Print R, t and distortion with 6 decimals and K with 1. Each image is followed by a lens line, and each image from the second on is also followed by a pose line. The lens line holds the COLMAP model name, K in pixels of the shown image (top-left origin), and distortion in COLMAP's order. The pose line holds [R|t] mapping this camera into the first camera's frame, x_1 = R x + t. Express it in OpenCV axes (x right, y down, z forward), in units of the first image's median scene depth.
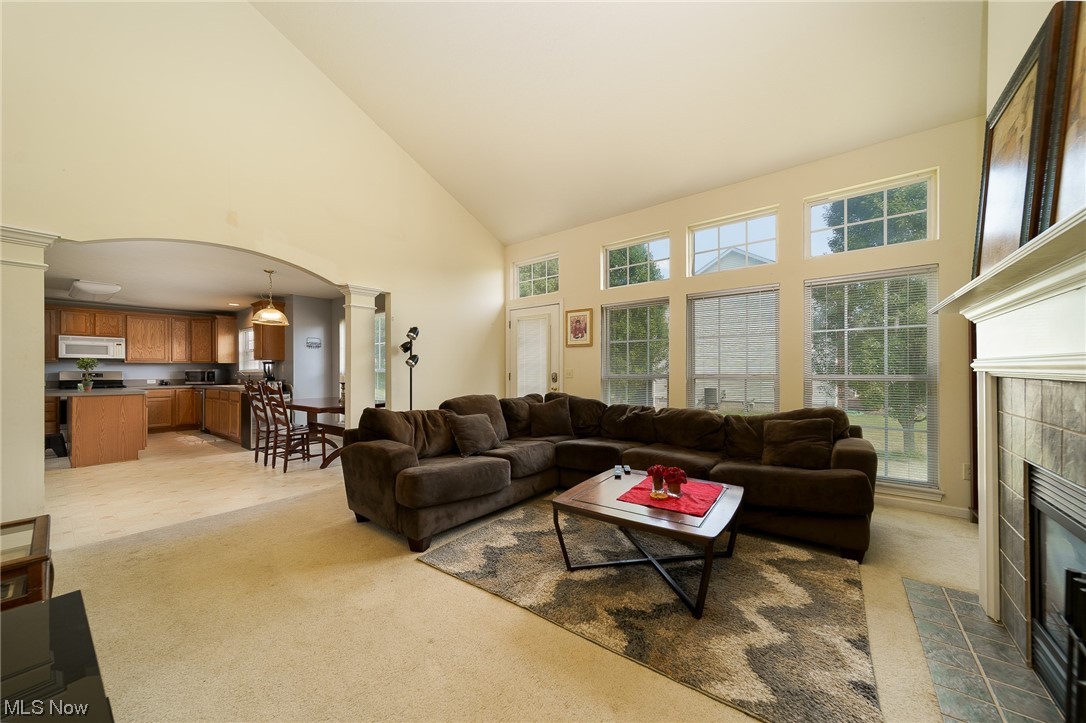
lens RADIAL K [[384.2, 0, 542.7], [0, 384.2, 368.9], [0, 0, 1]] dist [0.008890, 0.000043]
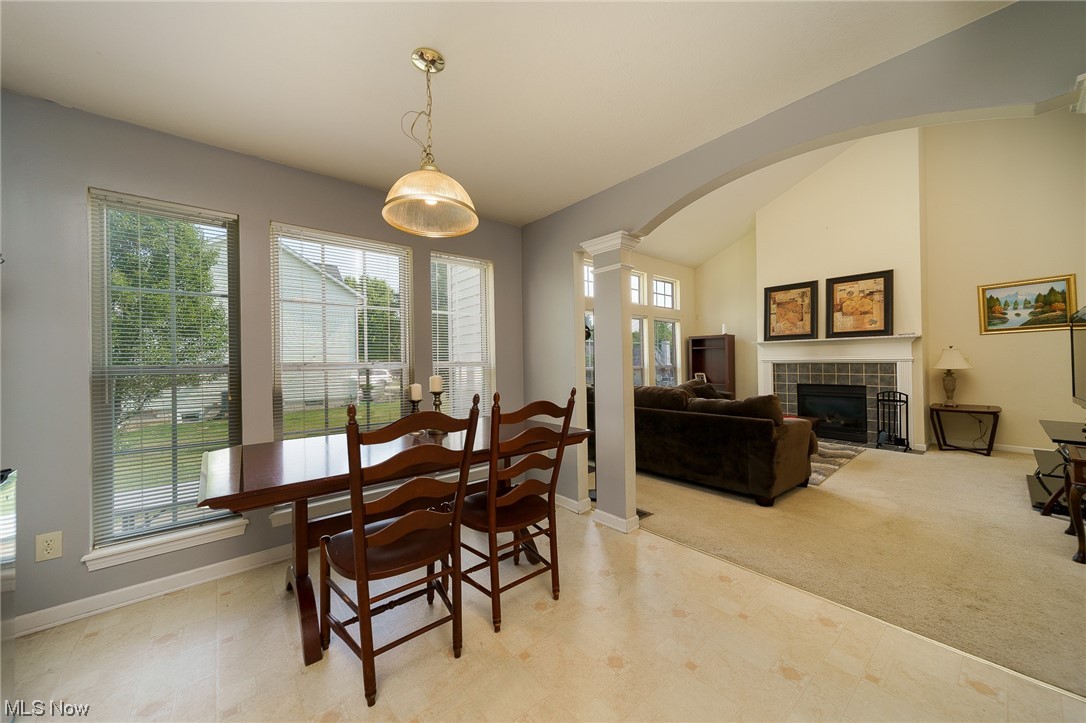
lens RADIAL K [[386.6, 0, 541.2], [0, 386.6, 358.4], [0, 0, 1]] dist [0.000788, 0.000022]
pose [[0.217904, 0.012160, 0.975894, -1.949028], [0.007201, 0.999875, -0.014067, 0.004517], [-0.975944, 0.010093, 0.217790, 1.634242]]
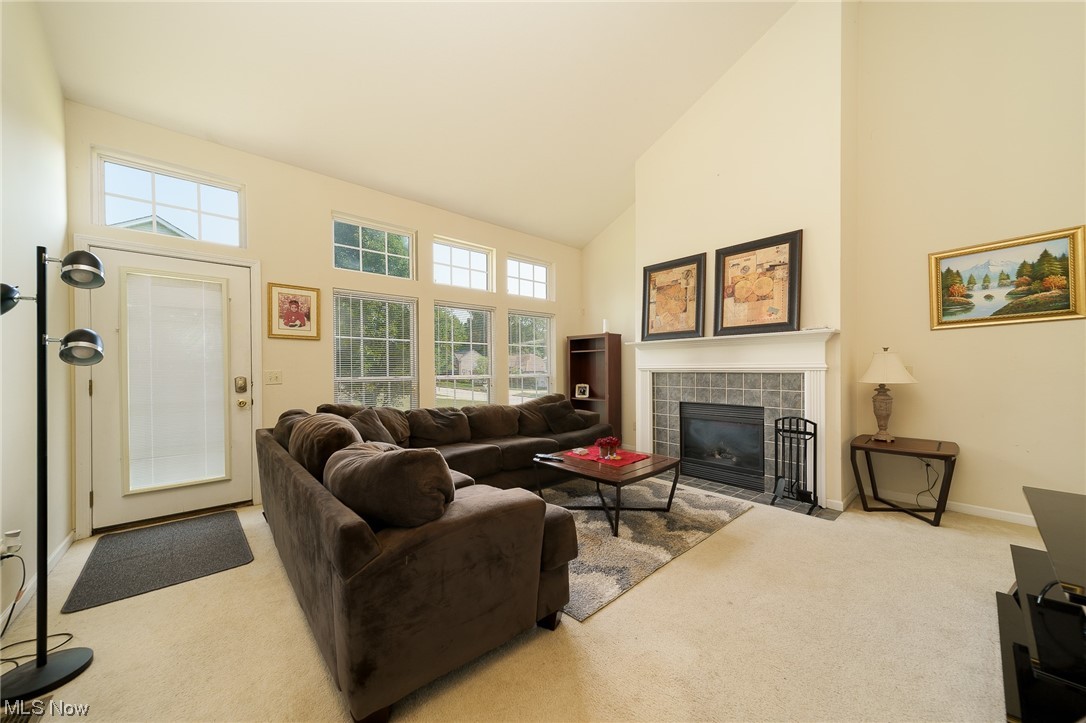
lens RADIAL K [[383.7, 0, 532.4], [0, 383.7, 369.4], [0, 0, 1]] dist [0.002454, -0.000006]
pose [[0.204128, 0.000847, 0.978944, -1.029375], [0.002674, 0.999995, -0.001422, -0.000488], [-0.978941, 0.002908, 0.204125, 0.893304]]
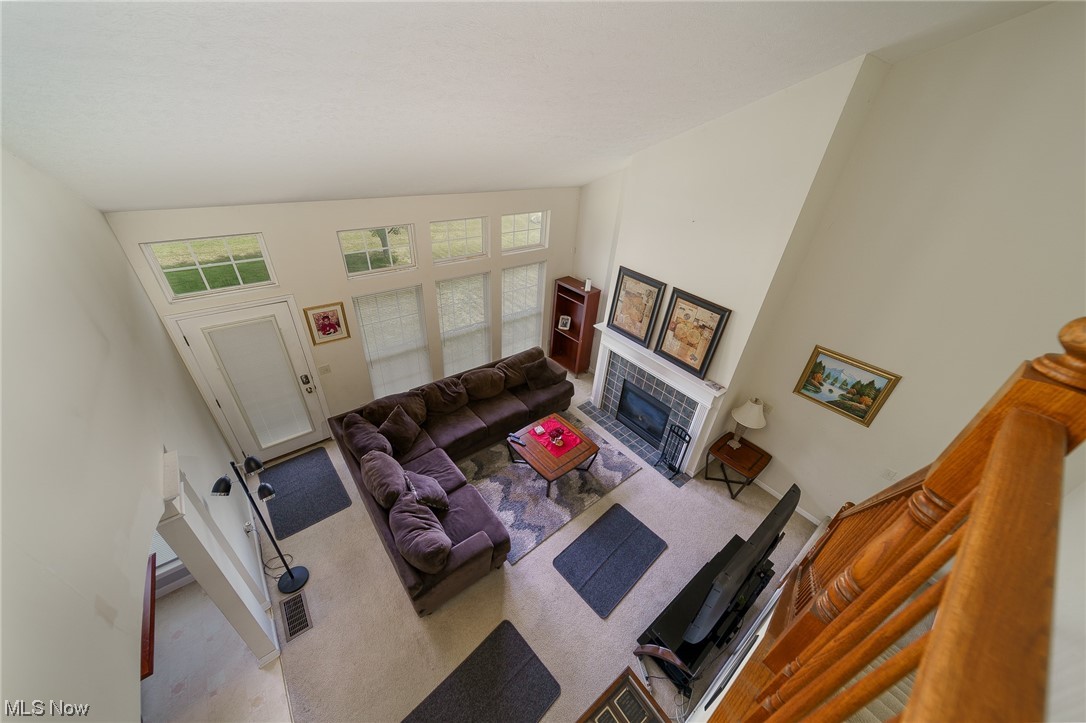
lens RADIAL K [[382.7, 0, 543.0], [0, 382.7, 361.5], [0, 0, 1]] dist [0.000129, 0.000024]
pose [[0.234959, -0.510407, 0.827211, -1.176337], [-0.068409, 0.840242, 0.537878, -1.124803], [-0.969595, -0.182968, 0.162505, 0.720378]]
